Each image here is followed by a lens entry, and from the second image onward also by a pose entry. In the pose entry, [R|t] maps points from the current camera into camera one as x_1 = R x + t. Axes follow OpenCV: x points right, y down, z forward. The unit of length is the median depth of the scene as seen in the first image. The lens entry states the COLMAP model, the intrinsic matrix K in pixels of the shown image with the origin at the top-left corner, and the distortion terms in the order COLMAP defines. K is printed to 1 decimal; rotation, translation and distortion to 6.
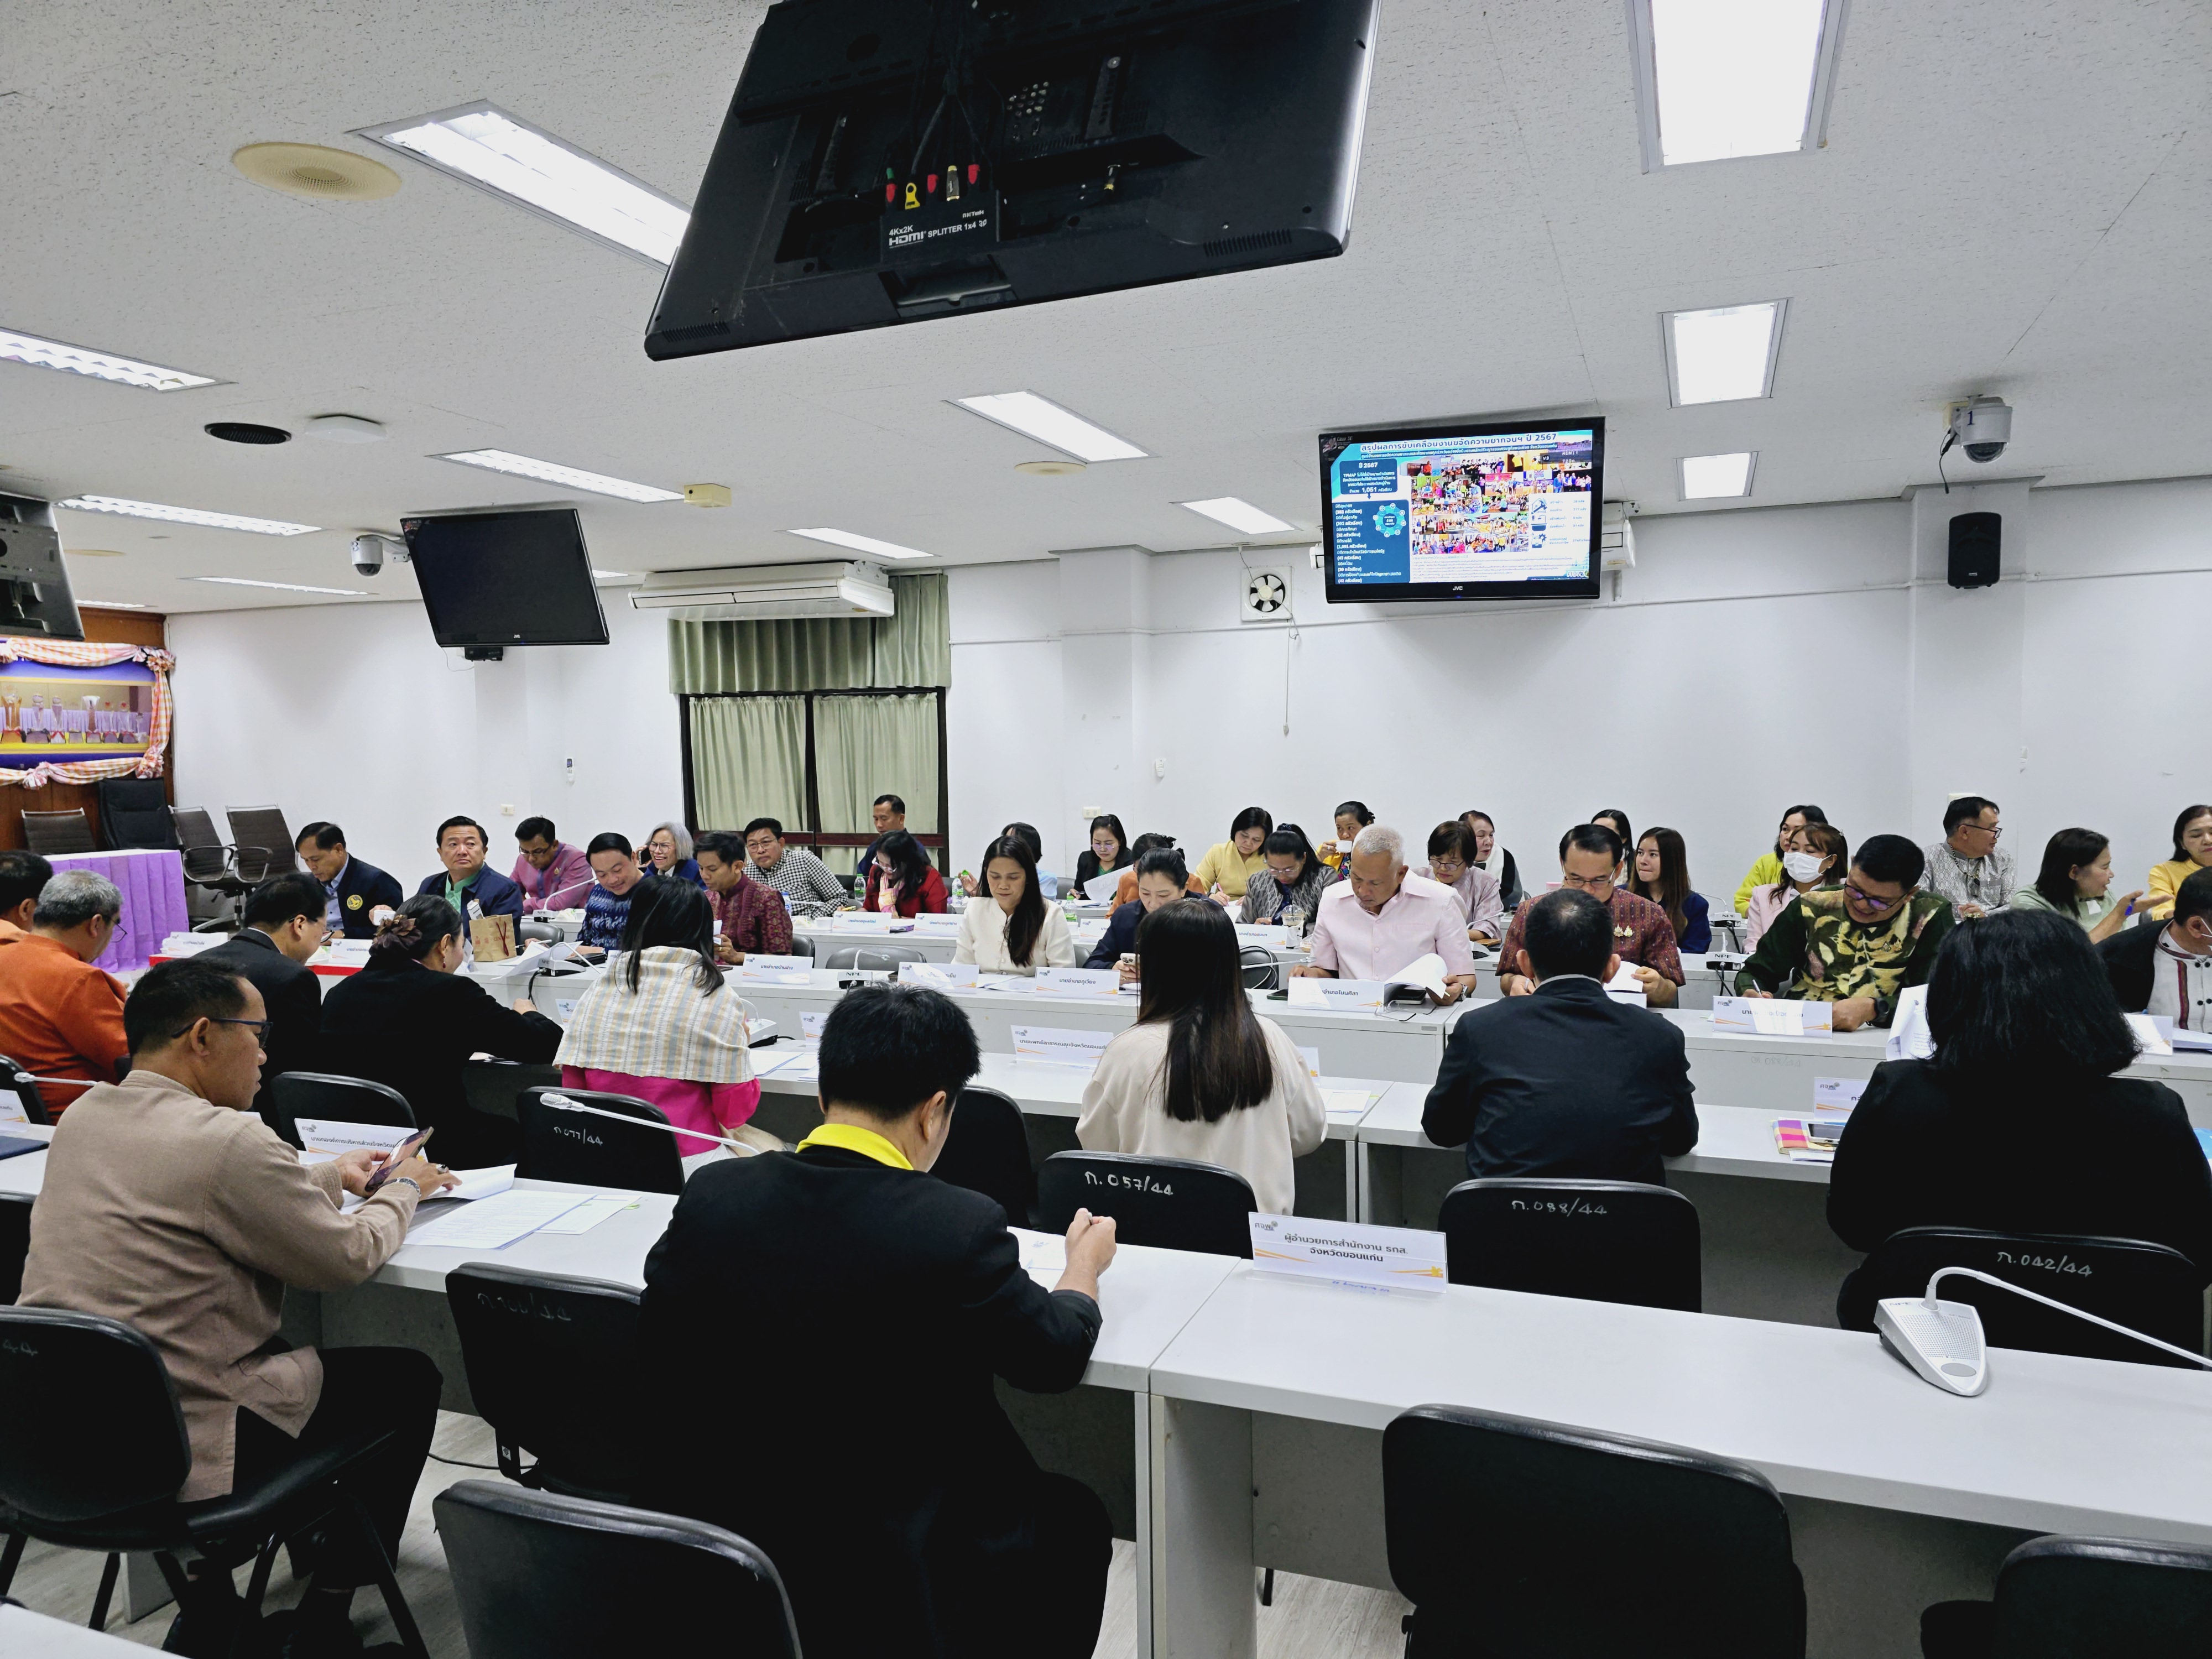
lens RADIAL K [[1464.3, 0, 1105.6], [0, 1464.3, 861.3], [0, 0, 1]] dist [0.059972, -0.061325]
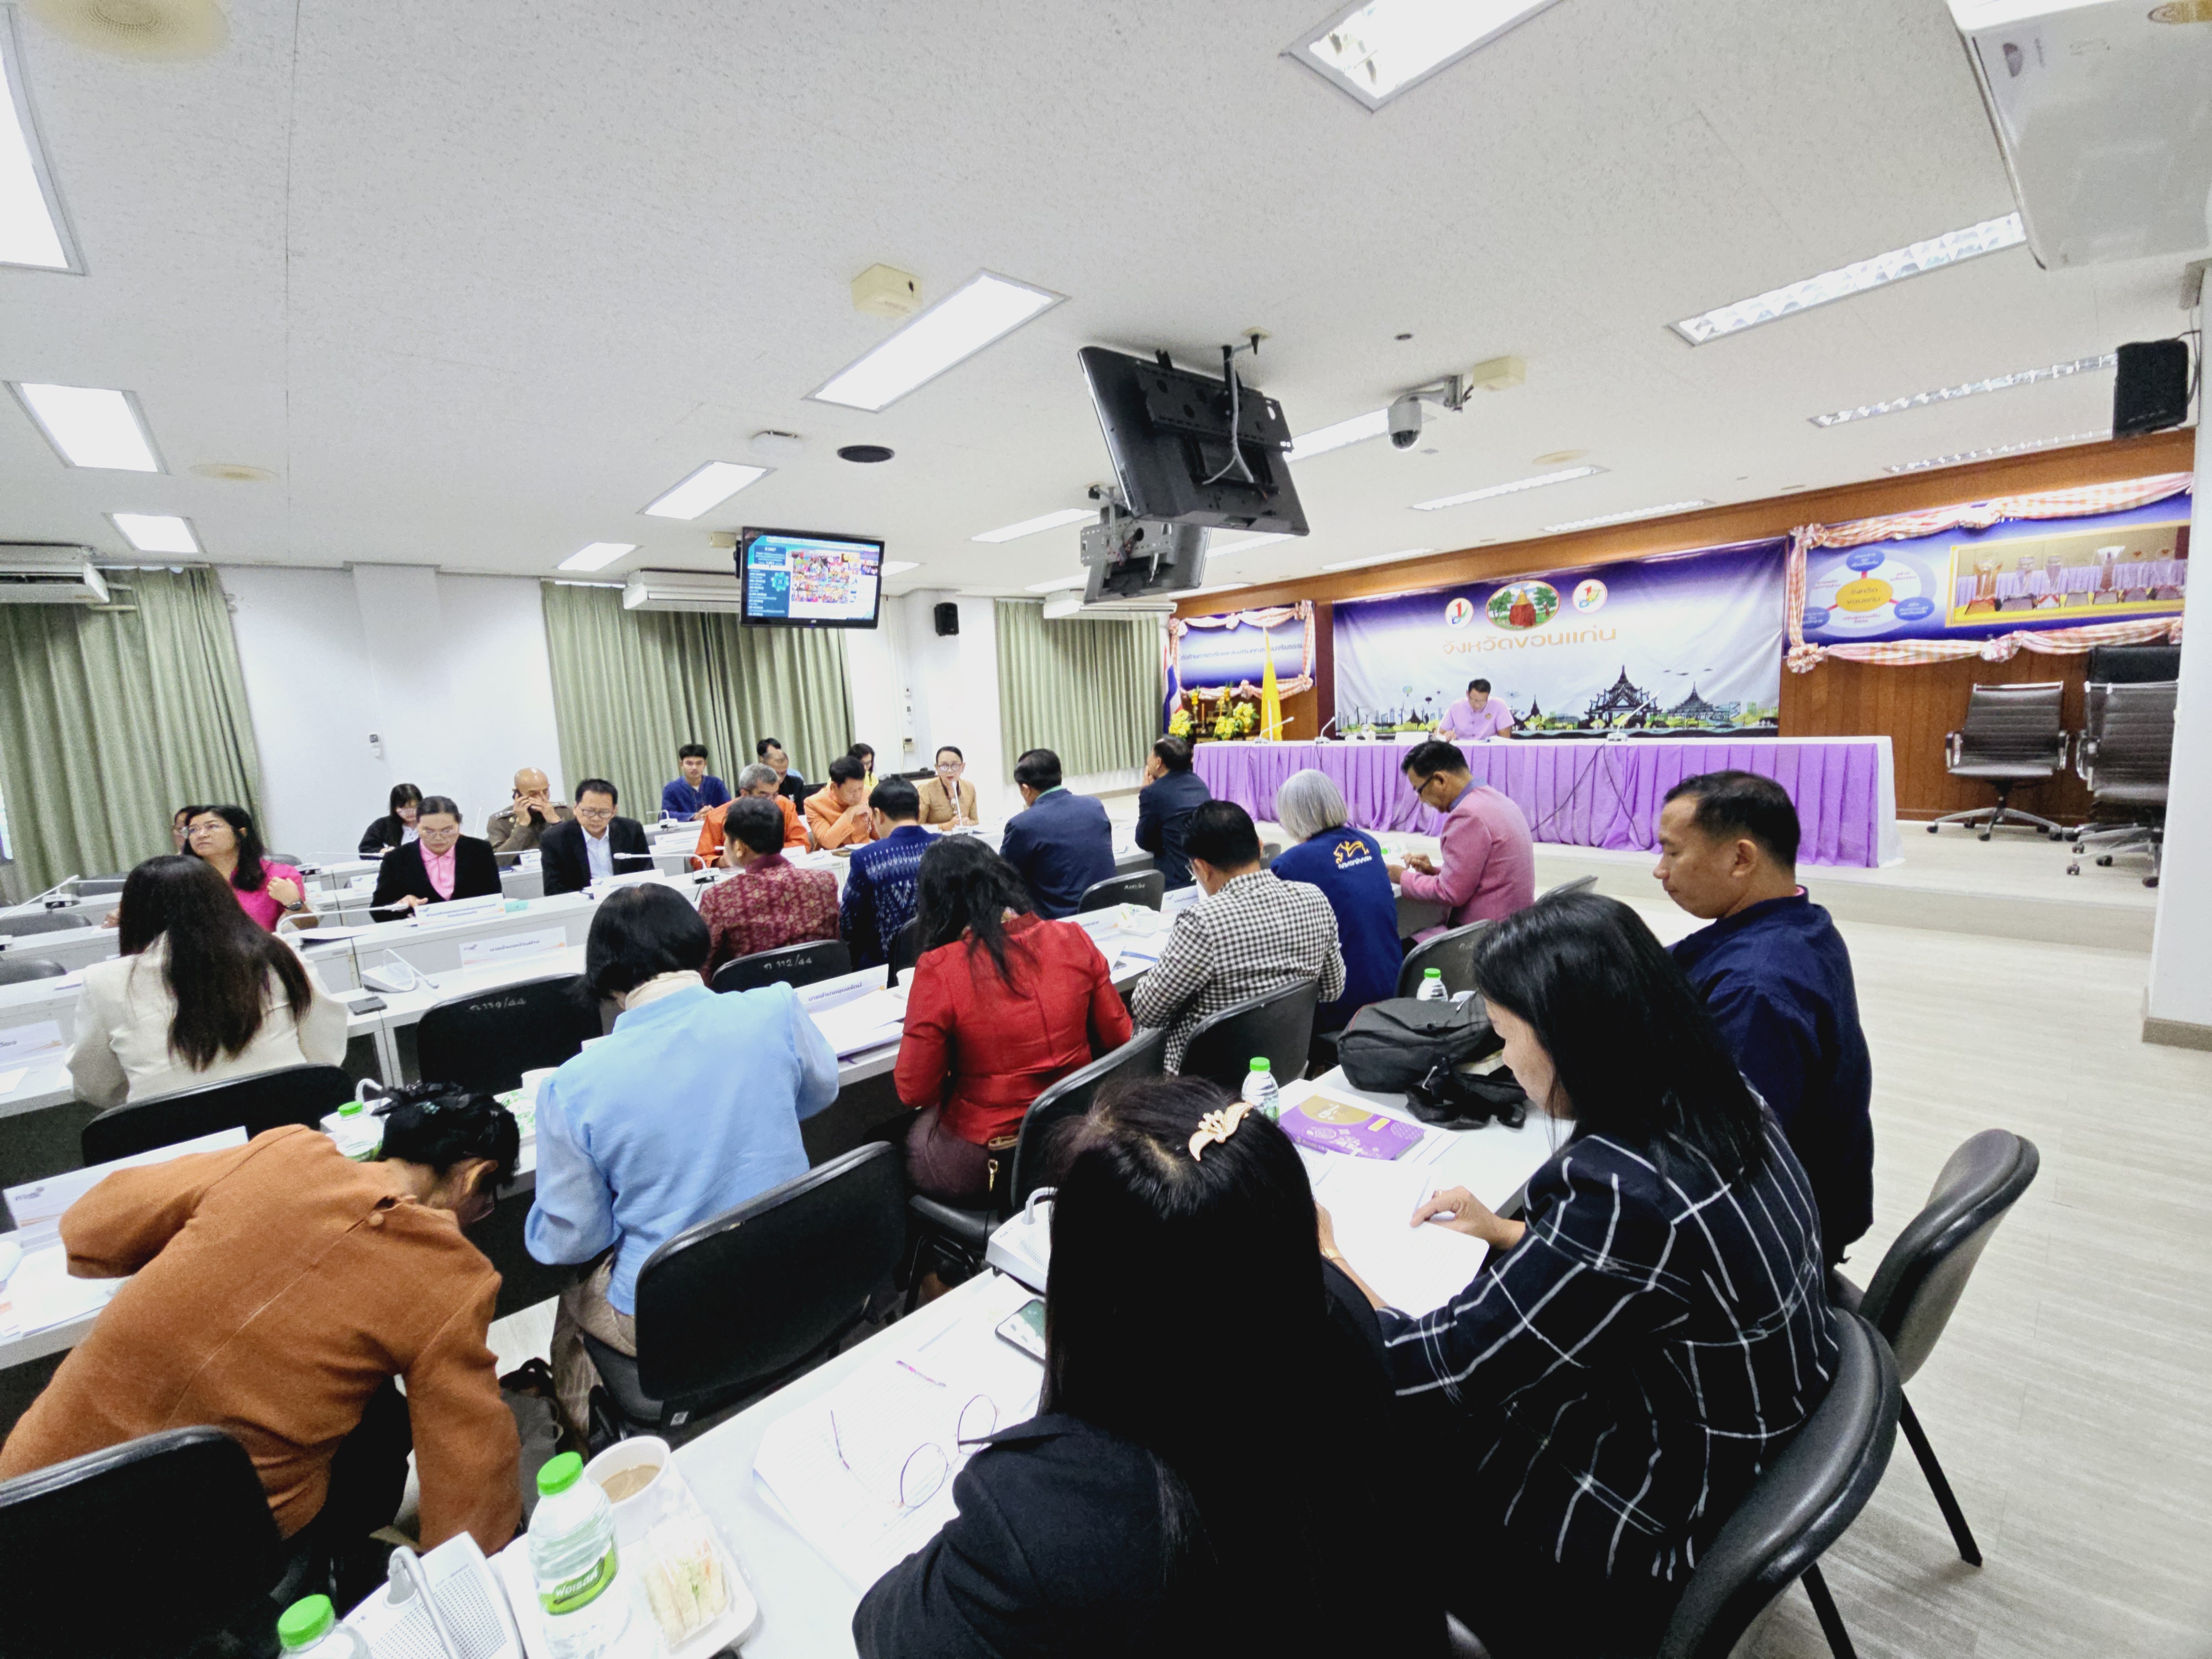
lens RADIAL K [[909.3, 0, 1106.0], [0, 909.3, 829.5], [0, 0, 1]] dist [0.049592, -0.027042]
pose [[-0.444391, 0.170007, -0.879553, 0.101843], [0.001923, 0.982006, 0.188838, -0.088905], [0.895831, 0.082226, -0.436722, 1.198680]]
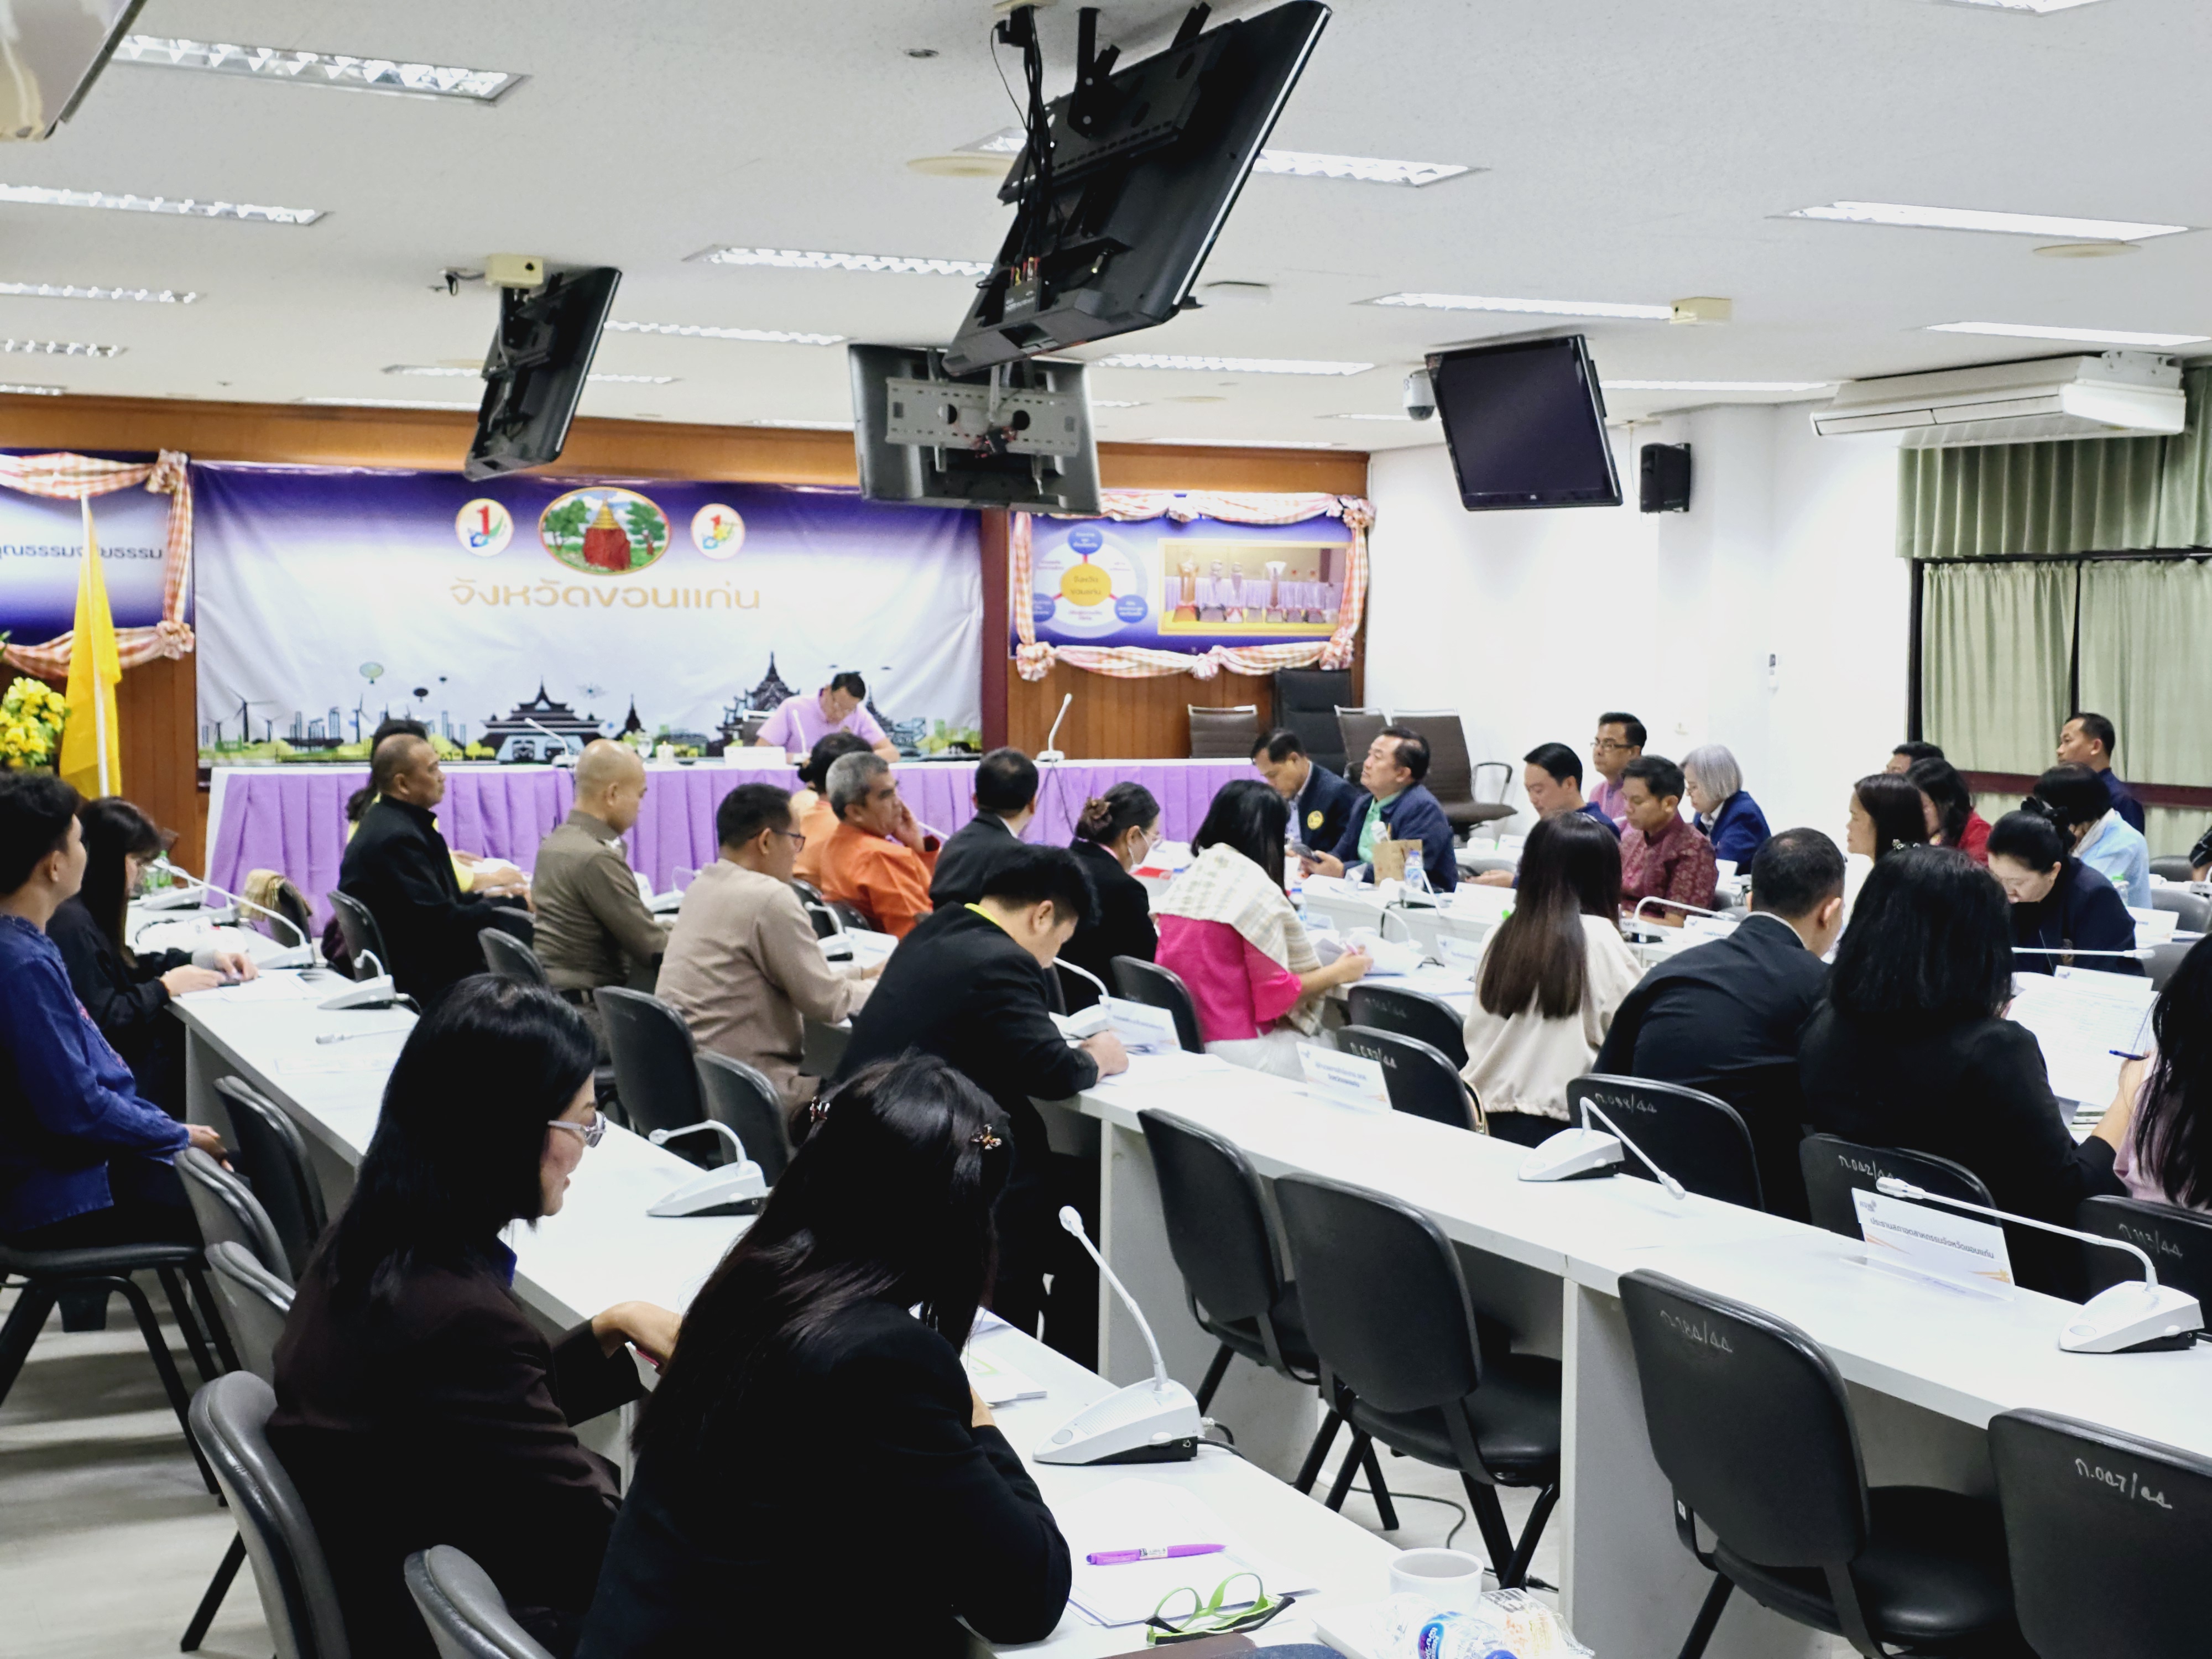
lens RADIAL K [[2905.1, 0, 1174.4], [0, 2905.1, 895.3], [0, 0, 1]] dist [0.101801, -0.194676]
pose [[0.736795, 0.077562, -0.671653, 0.520783], [-0.068234, 0.996857, 0.040265, 0.008829], [0.672665, 0.016162, 0.739771, -0.268071]]
